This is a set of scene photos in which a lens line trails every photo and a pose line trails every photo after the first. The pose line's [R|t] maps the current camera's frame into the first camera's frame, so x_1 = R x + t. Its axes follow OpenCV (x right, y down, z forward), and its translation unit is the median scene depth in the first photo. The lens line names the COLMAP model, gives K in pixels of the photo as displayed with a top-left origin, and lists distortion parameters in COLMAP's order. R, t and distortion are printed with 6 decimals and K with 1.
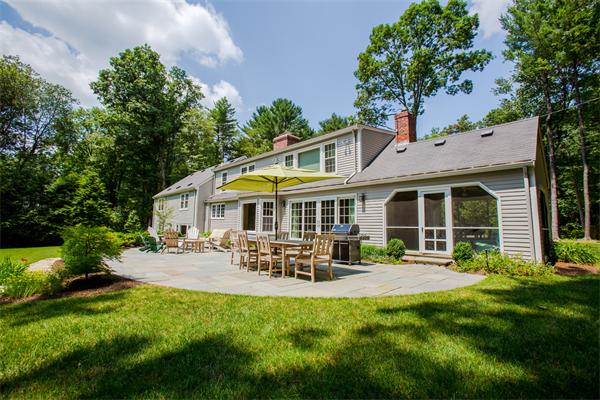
lens RADIAL K [[274.5, 0, 298.2], [0, 274.5, 196.0], [0, 0, 1]] dist [-0.080534, 0.035898]
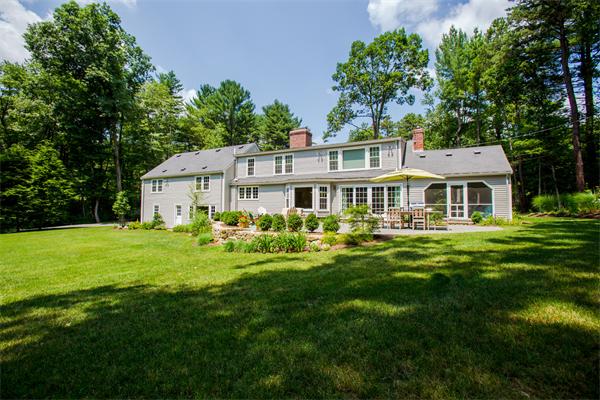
lens RADIAL K [[274.5, 0, 298.2], [0, 274.5, 196.0], [0, 0, 1]] dist [-0.080534, 0.035898]
pose [[0.942812, 0.003720, 0.333304, -0.663279], [-0.026484, 0.997612, 0.063782, -0.014896], [-0.332271, -0.068961, 0.940659, -0.196429]]
